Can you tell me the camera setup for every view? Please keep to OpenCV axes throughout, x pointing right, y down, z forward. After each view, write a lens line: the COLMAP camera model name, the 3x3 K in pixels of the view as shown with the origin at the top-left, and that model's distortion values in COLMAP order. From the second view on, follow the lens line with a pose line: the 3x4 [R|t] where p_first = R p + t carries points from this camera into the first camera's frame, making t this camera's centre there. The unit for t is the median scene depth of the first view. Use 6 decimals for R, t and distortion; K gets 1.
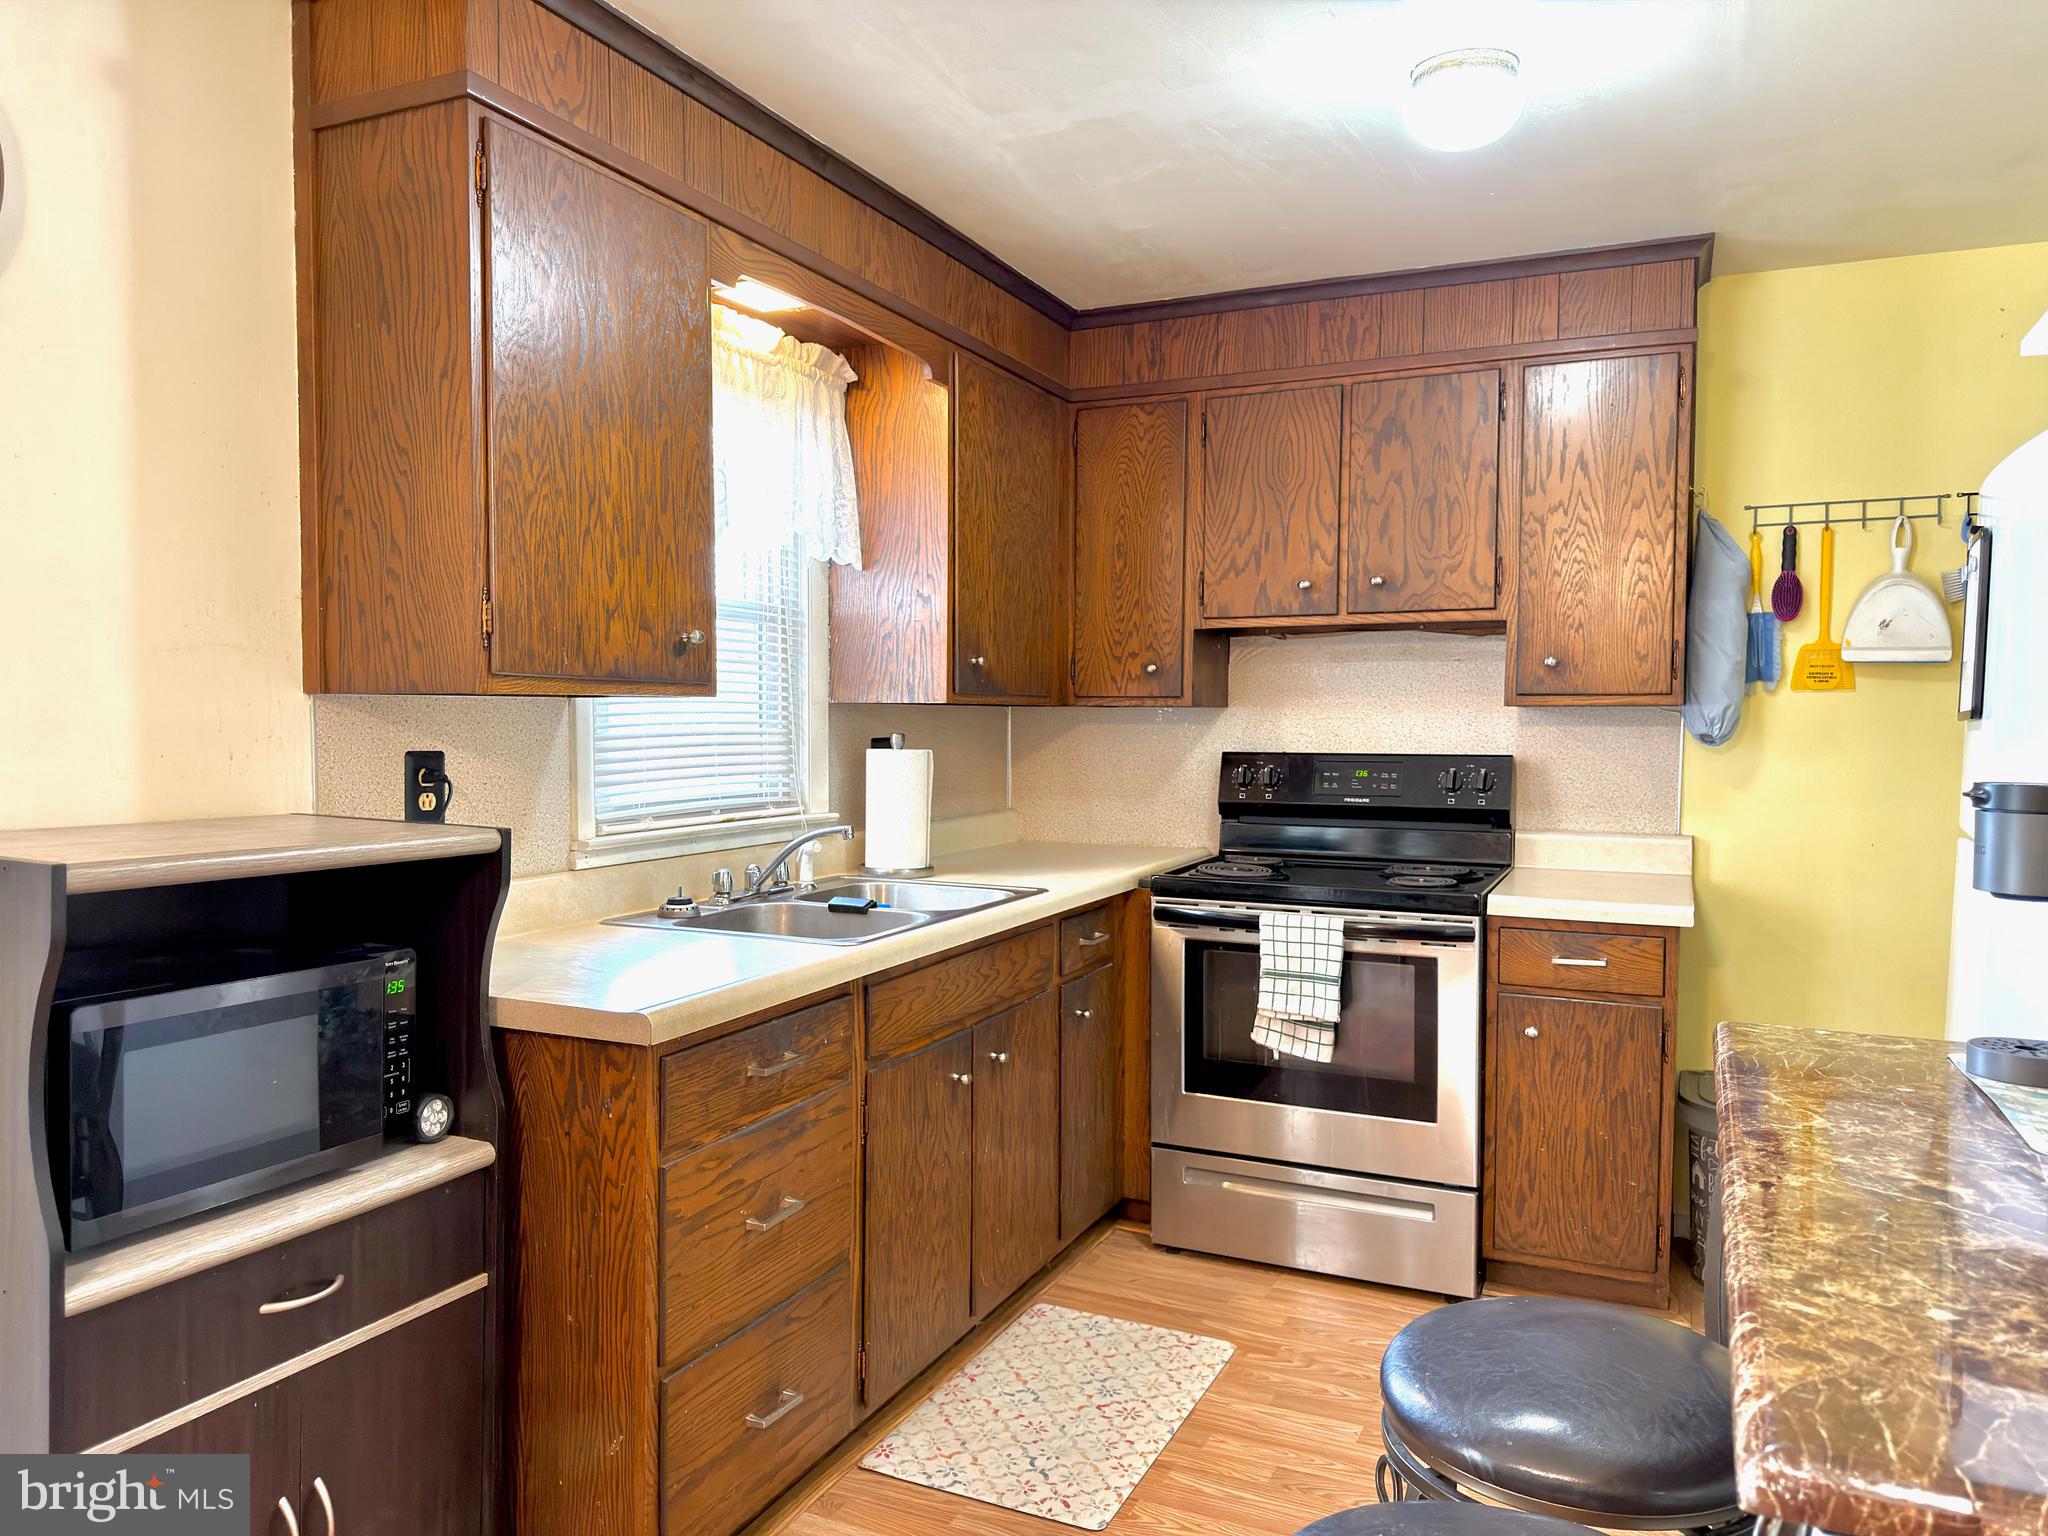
lens RADIAL K [[1445.2, 0, 1013.2], [0, 1445.2, 777.6], [0, 0, 1]] dist [0.055744, -0.050839]
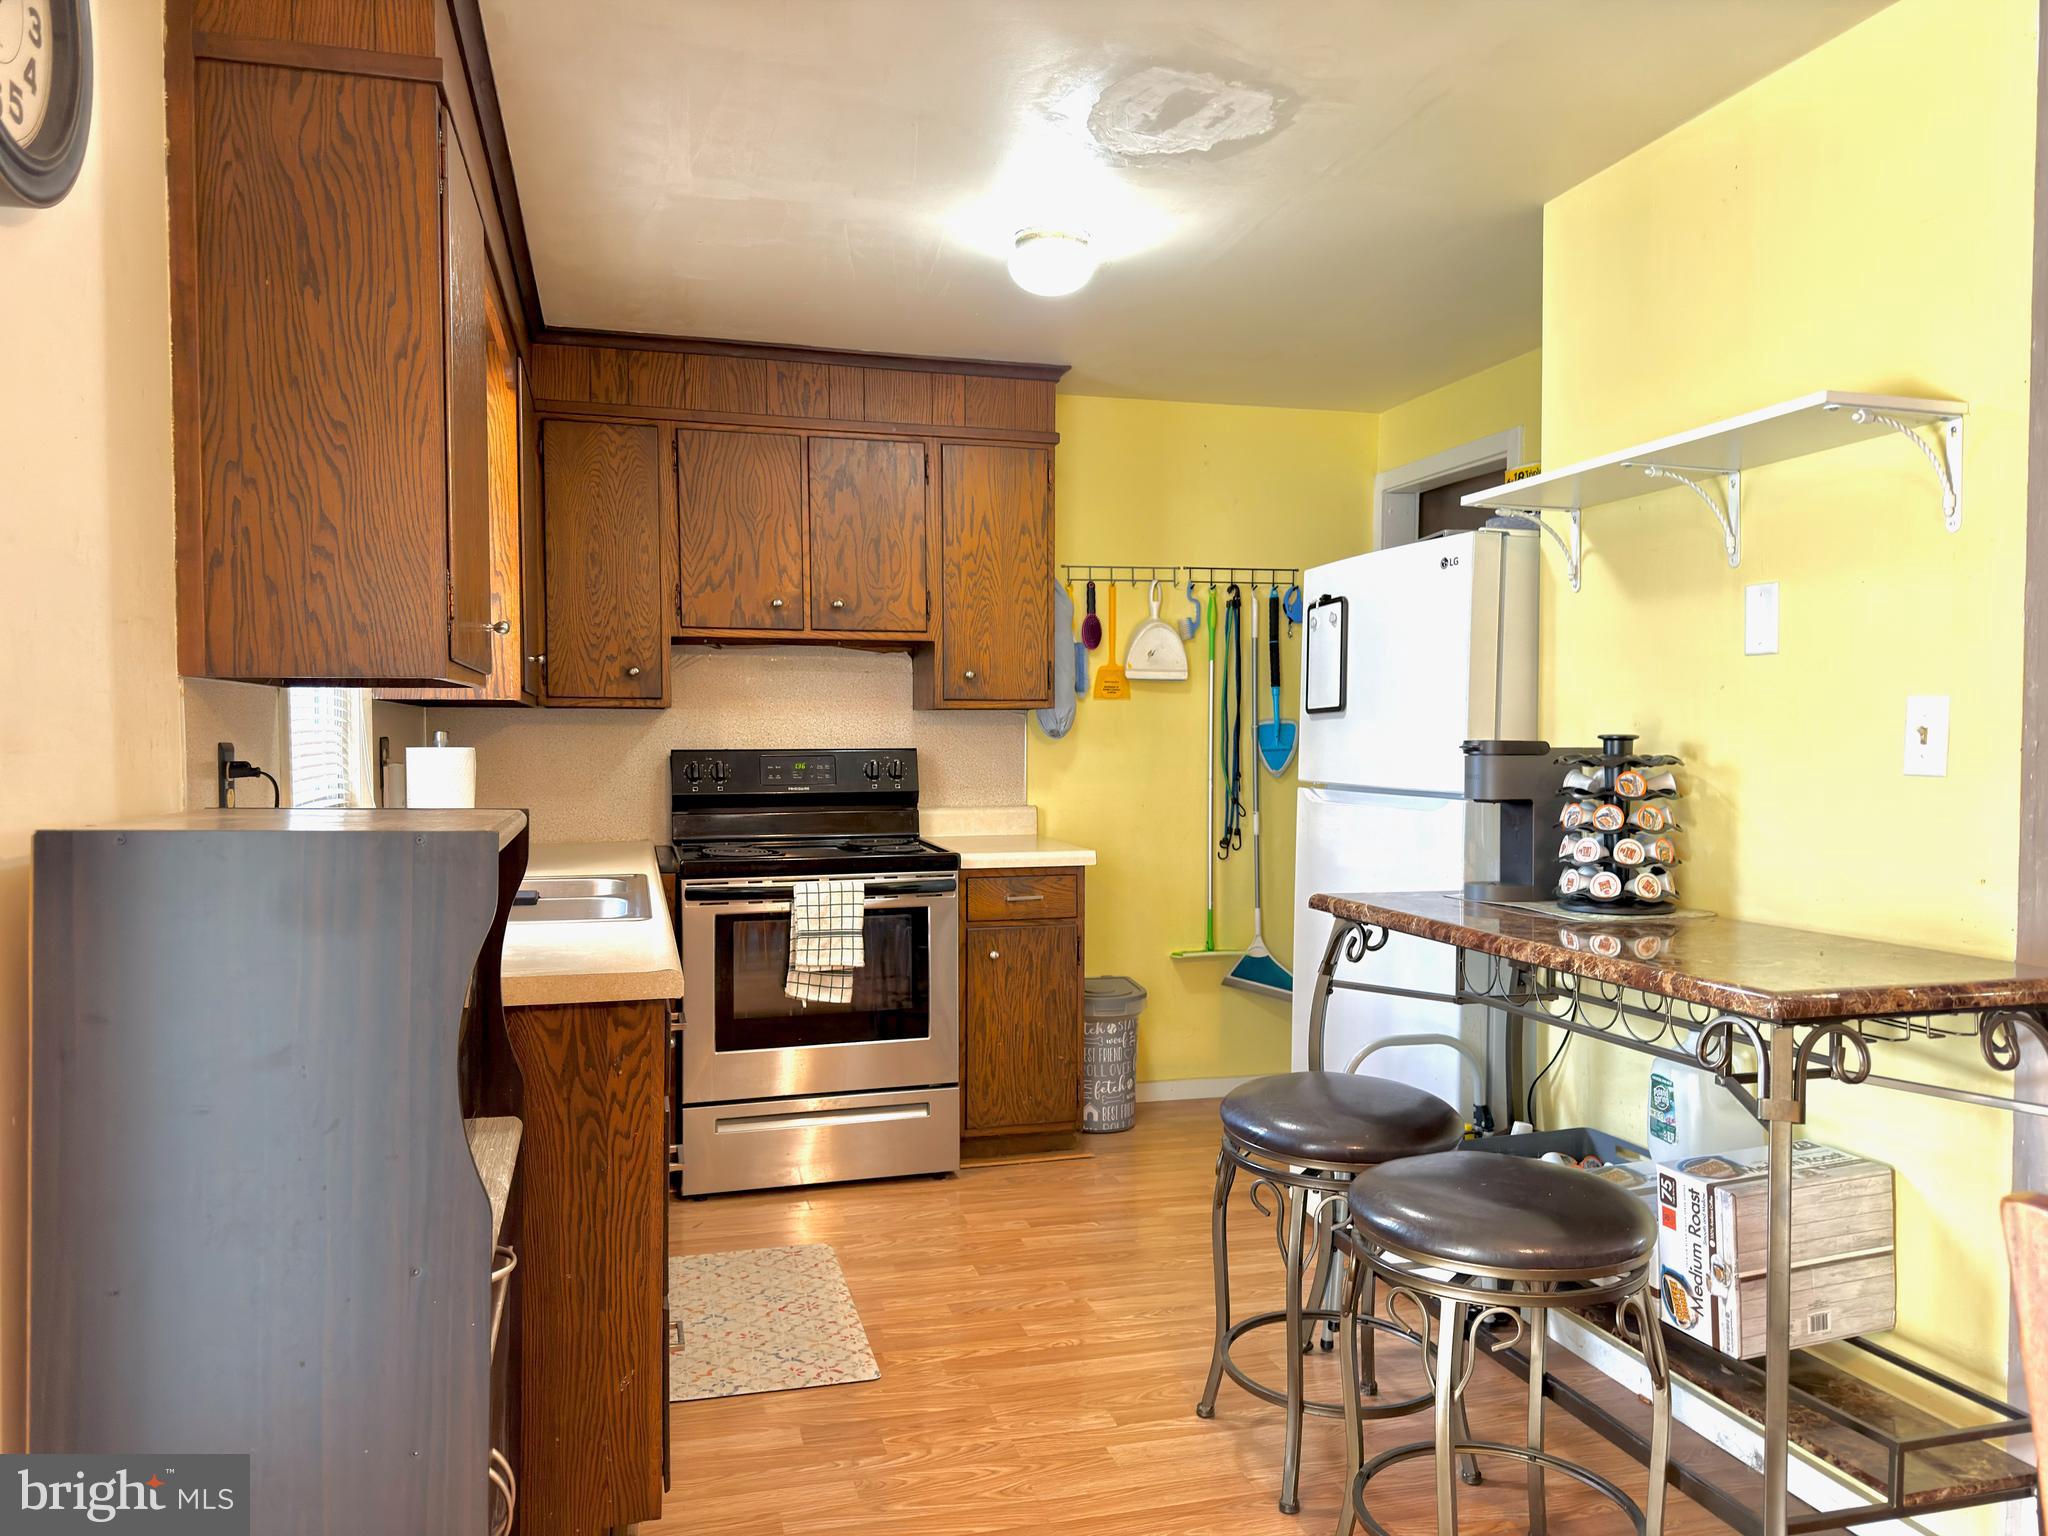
lens RADIAL K [[1445.2, 0, 1071.6], [0, 1445.2, 771.6], [0, 0, 1]] dist [0.055744, -0.050839]
pose [[0.740936, -0.023666, 0.671158, -0.435187], [0.034030, 0.999418, -0.002327, 0.013598], [-0.670712, 0.024563, 0.741311, -0.016612]]
